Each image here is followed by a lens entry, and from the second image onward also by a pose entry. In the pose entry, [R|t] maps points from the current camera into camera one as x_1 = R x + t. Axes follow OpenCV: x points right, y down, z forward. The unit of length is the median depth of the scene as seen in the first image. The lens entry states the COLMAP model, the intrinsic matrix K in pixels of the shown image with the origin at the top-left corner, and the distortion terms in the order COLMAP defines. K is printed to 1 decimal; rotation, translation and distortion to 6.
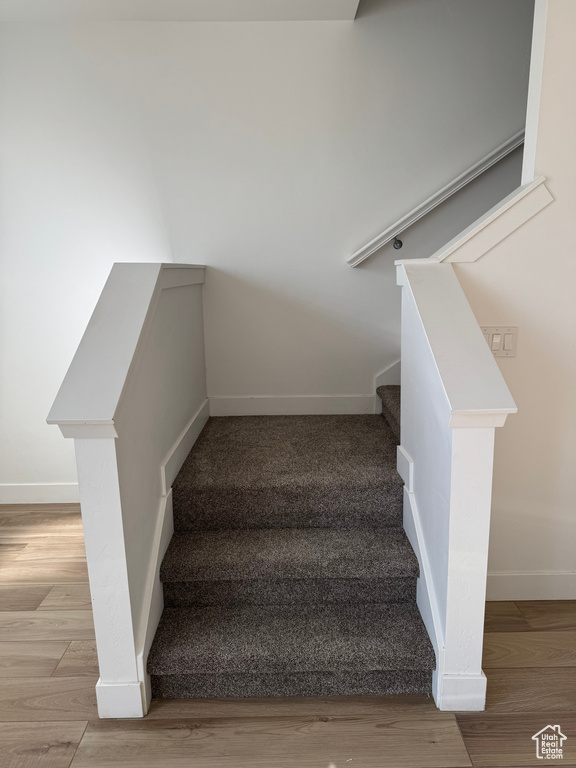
lens RADIAL K [[536.1, 0, 304.7], [0, 536.1, 386.7], [0, 0, 1]] dist [0.088024, -0.113086]
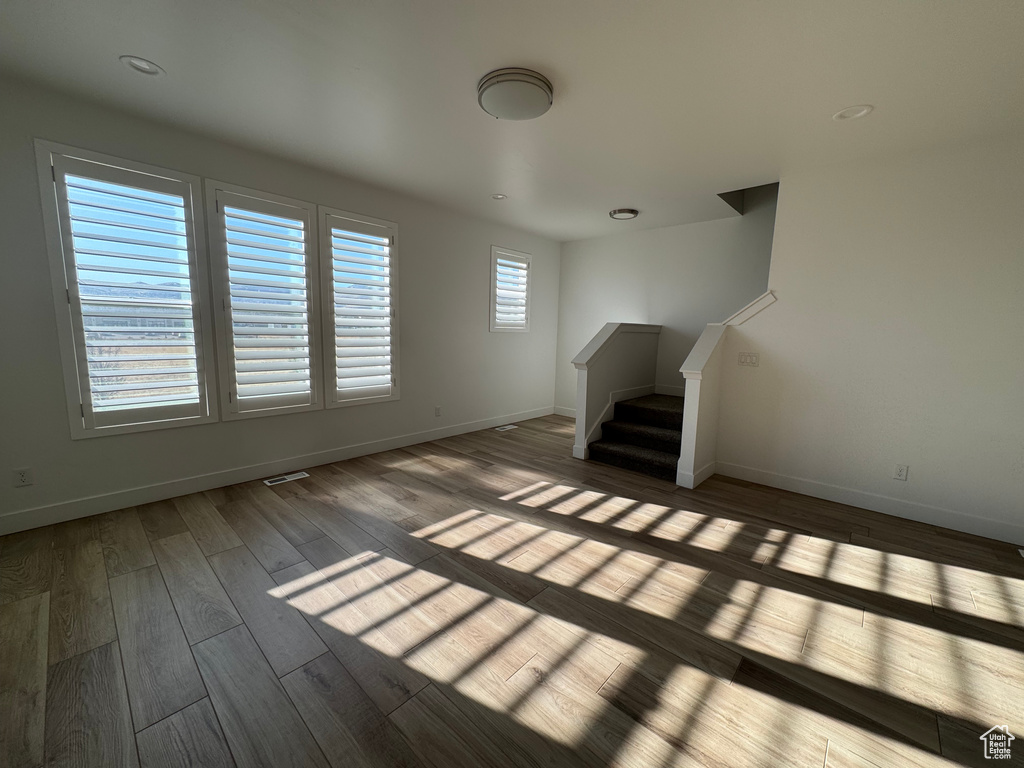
lens RADIAL K [[408.8, 0, 512.0], [0, 408.8, 384.0], [0, 0, 1]] dist [0.000201, 0.000255]
pose [[0.725348, 0.122749, -0.677350, 0.902157], [-0.179356, 0.983687, -0.013802, 0.250074], [0.664607, 0.131498, 0.735531, -1.037742]]
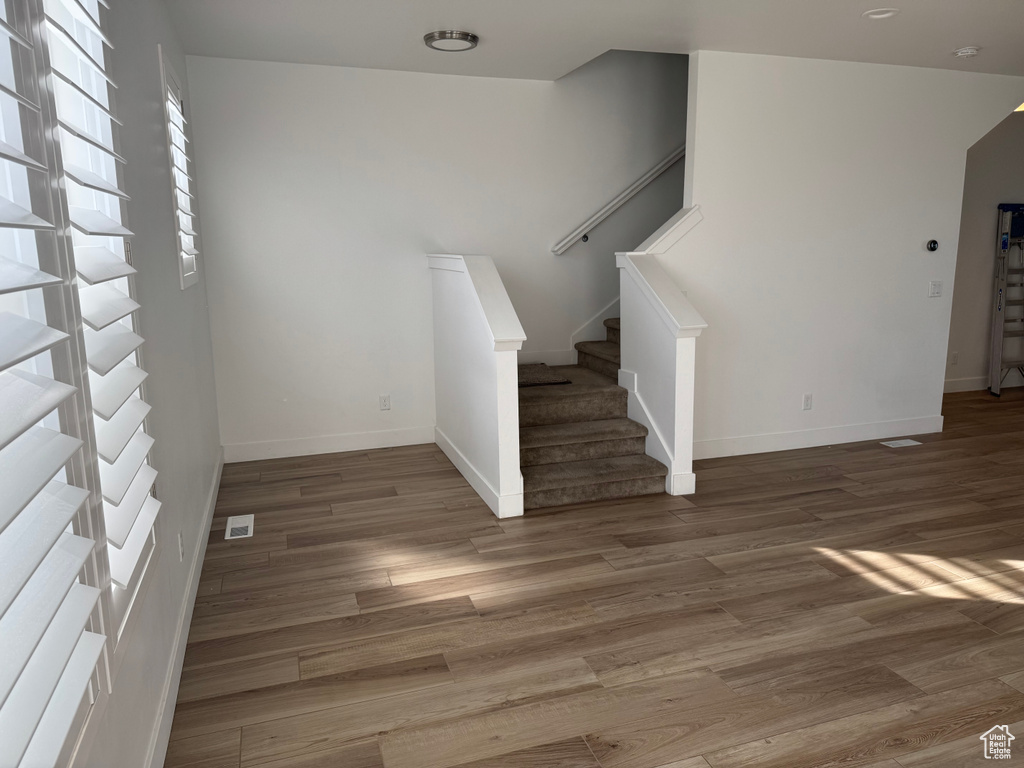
lens RADIAL K [[714.8, 0, 512.0], [0, 714.8, 384.0], [0, 0, 1]] dist [0.088024, -0.113086]
pose [[0.955704, -0.059518, 0.288249, -0.872260], [0.068553, 0.997419, -0.021342, 0.210256], [-0.286235, 0.040157, 0.957317, -1.086934]]
